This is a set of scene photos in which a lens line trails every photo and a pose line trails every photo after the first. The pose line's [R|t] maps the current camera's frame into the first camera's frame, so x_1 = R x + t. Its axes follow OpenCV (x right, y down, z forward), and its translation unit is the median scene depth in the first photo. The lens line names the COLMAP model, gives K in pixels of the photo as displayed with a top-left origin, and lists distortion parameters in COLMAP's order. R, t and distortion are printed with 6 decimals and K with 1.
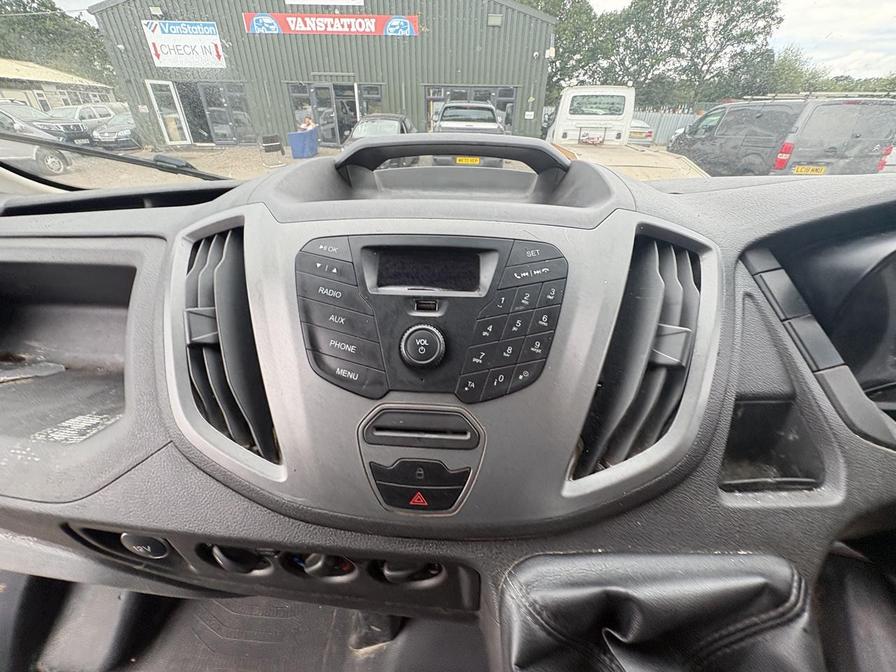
lens RADIAL K [[357.5, 0, 448.8], [0, 357.5, 335.7], [0, 0, 1]] dist [0.001339, 0.001058]
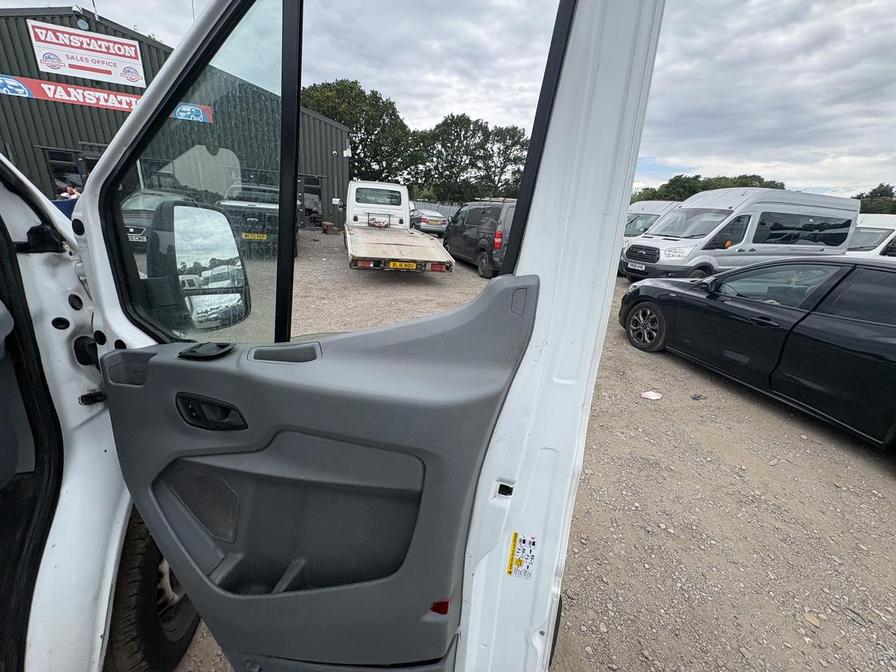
lens RADIAL K [[357.5, 0, 445.3], [0, 357.5, 338.6], [0, 0, 1]] dist [0.001339, 0.001058]
pose [[0.928877, -0.073185, 0.363087, 0.109180], [0.140416, 0.976690, -0.162358, 0.026602], [-0.342741, 0.201794, 0.917501, -0.046225]]
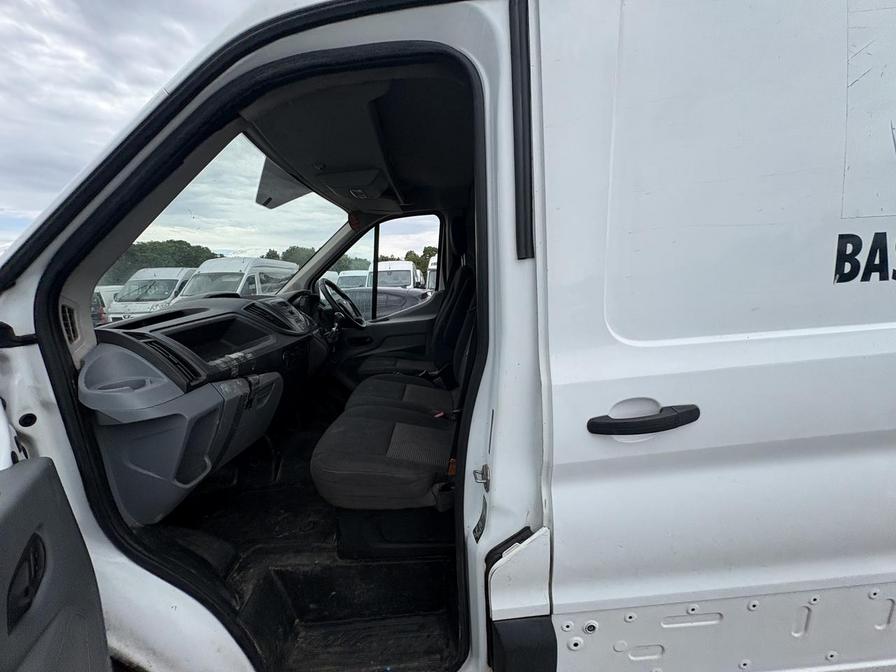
lens RADIAL K [[357.5, 0, 448.3], [0, 357.5, 336.0], [0, 0, 1]] dist [0.001339, 0.001058]
pose [[-0.102906, -0.155758, 0.982420, -0.131705], [0.542513, 0.819042, 0.186682, 0.014509], [-0.833720, 0.552187, 0.000216, -0.026403]]
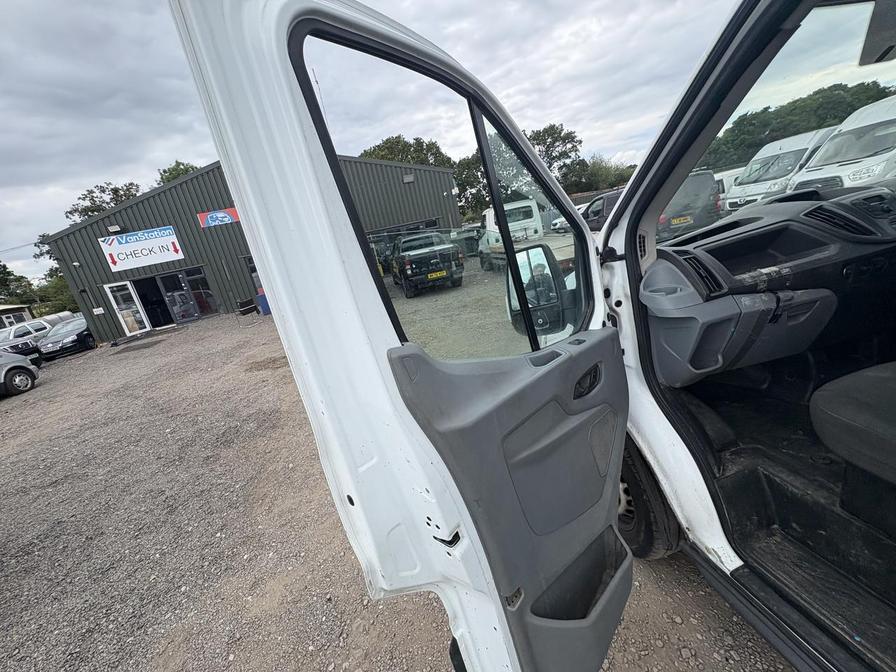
lens RADIAL K [[357.5, 0, 446.9], [0, 357.5, 336.0], [0, 0, 1]] dist [0.001339, 0.001058]
pose [[0.941766, -0.272180, 0.197472, -0.138687], [0.318585, 0.910117, -0.264935, 0.019477], [-0.107613, 0.312419, 0.943829, -0.050383]]
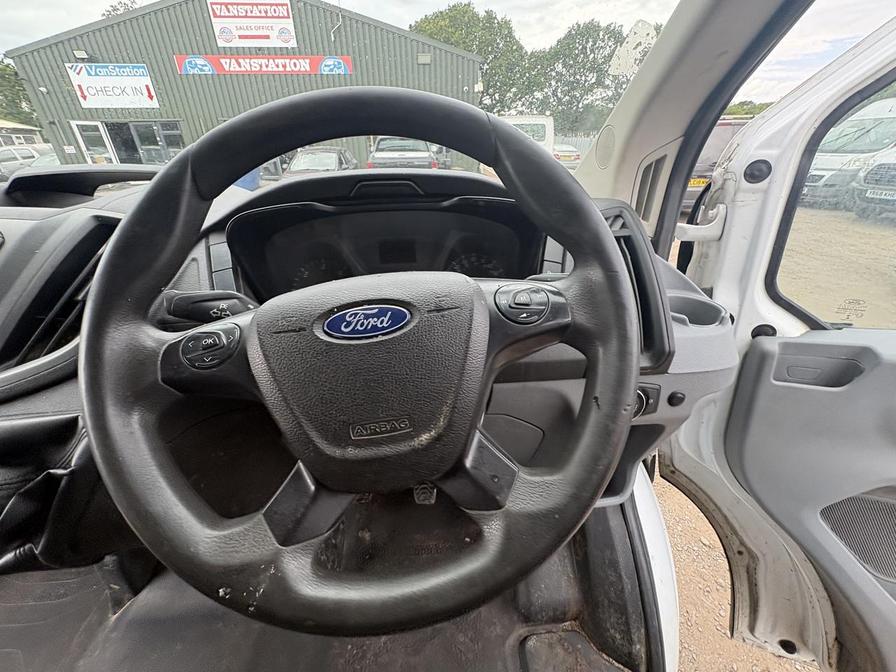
lens RADIAL K [[357.5, 0, 446.8], [0, 357.5, 335.9], [0, 0, 1]] dist [0.001339, 0.001058]
pose [[0.993250, -0.078379, 0.085500, 0.036552], [0.083545, 0.994779, -0.058616, 0.008448], [-0.080459, 0.065363, 0.994613, -0.012713]]
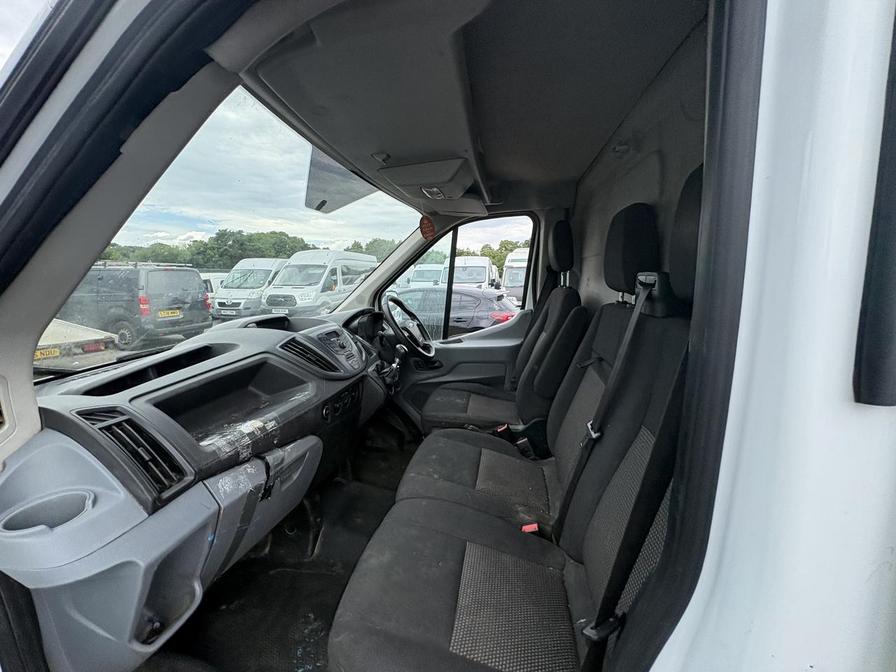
lens RADIAL K [[357.5, 0, 451.2], [0, 357.5, 337.0], [0, 0, 1]] dist [0.001339, 0.001058]
pose [[0.093374, -0.177238, 0.979729, -0.097298], [0.518716, 0.848588, 0.104077, 0.005059], [-0.849833, 0.498482, 0.171172, -0.028695]]
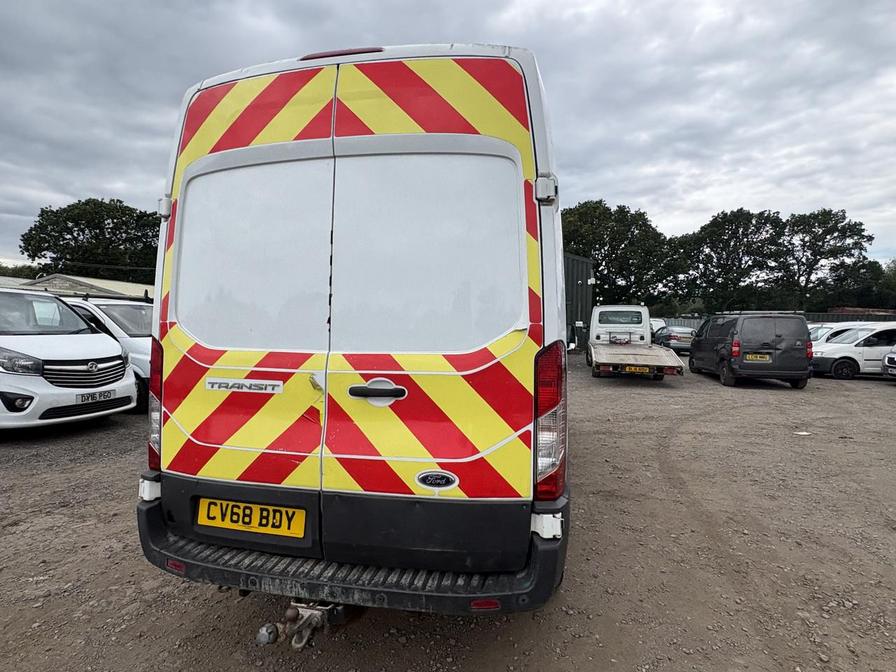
lens RADIAL K [[491.5, 0, 450.6], [0, 491.5, 338.9], [0, 0, 1]] dist [0.002476, -0.004406]
pose [[0.989858, -0.000037, -0.142062, 0.040076], [-0.070835, 0.866690, -0.493792, 0.250197], [0.123142, 0.498847, 0.857897, -0.408084]]
